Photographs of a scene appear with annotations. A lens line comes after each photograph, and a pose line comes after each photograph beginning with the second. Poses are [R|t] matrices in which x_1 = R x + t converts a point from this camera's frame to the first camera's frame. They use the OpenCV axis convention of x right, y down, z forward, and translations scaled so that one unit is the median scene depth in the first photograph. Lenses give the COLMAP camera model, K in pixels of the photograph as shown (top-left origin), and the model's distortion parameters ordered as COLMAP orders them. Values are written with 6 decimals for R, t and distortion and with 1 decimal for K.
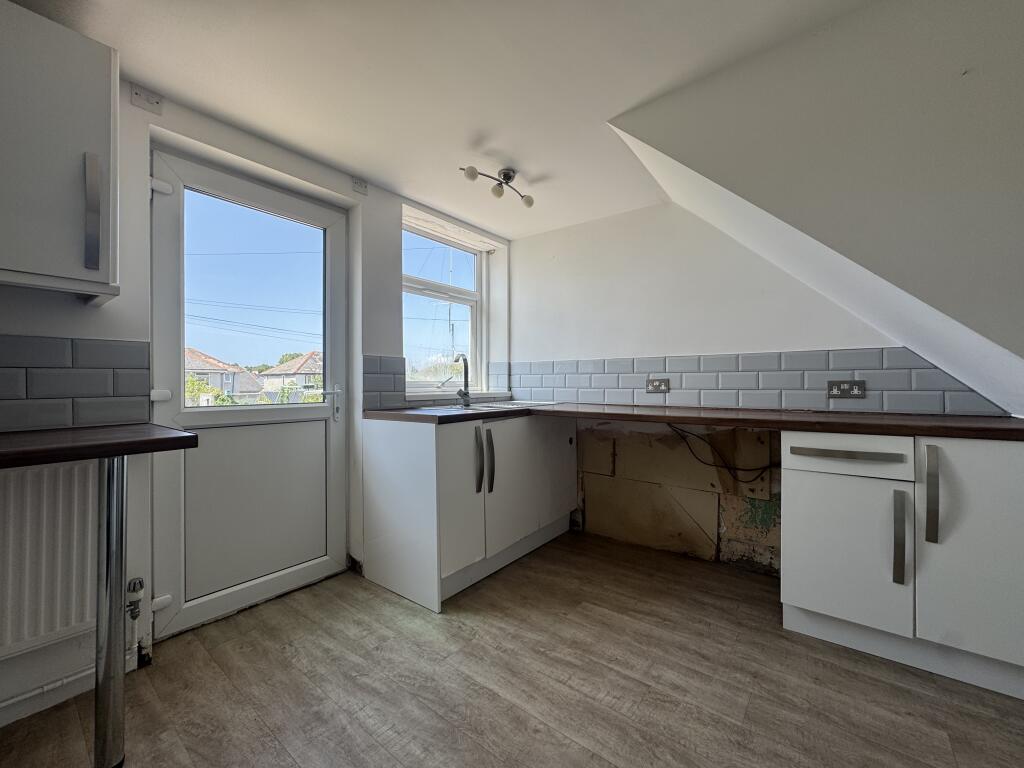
lens RADIAL K [[412.7, 0, 514.7], [0, 412.7, 379.4], [0, 0, 1]] dist [0.000466, 0.000110]
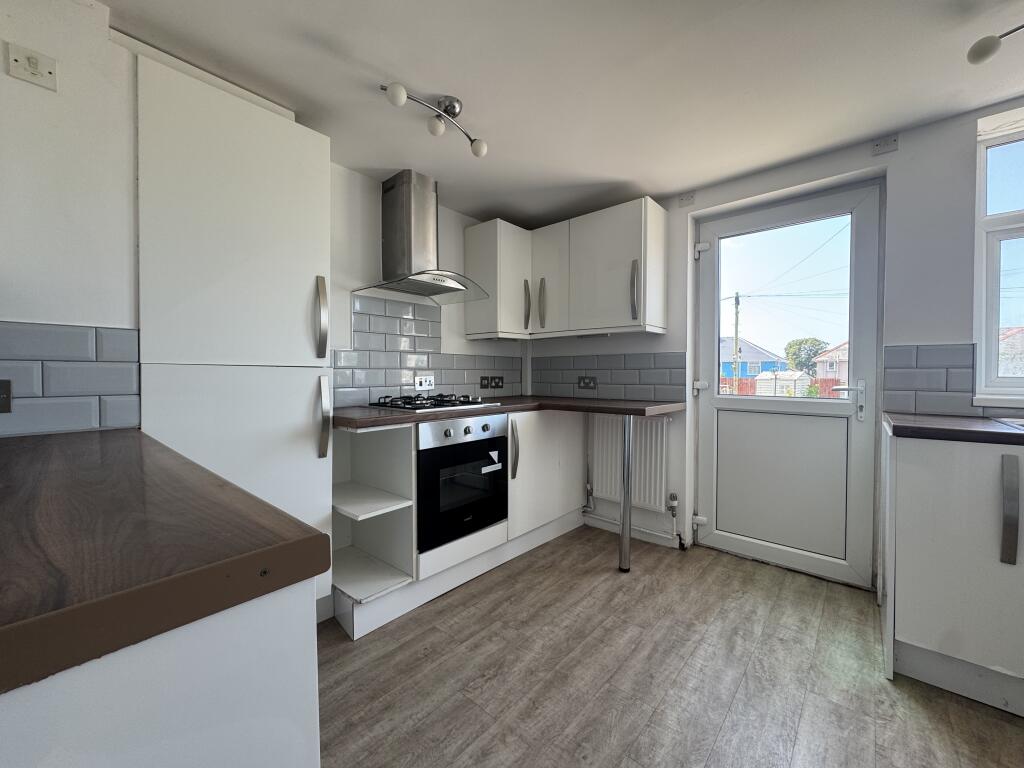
lens RADIAL K [[412.7, 0, 514.7], [0, 412.7, 381.2], [0, 0, 1]] dist [0.000466, 0.000110]
pose [[-0.059756, 0.016958, -0.998069, 0.671239], [0.002919, 0.999854, 0.016814, -0.003827], [0.998209, -0.001908, -0.059796, 0.382935]]
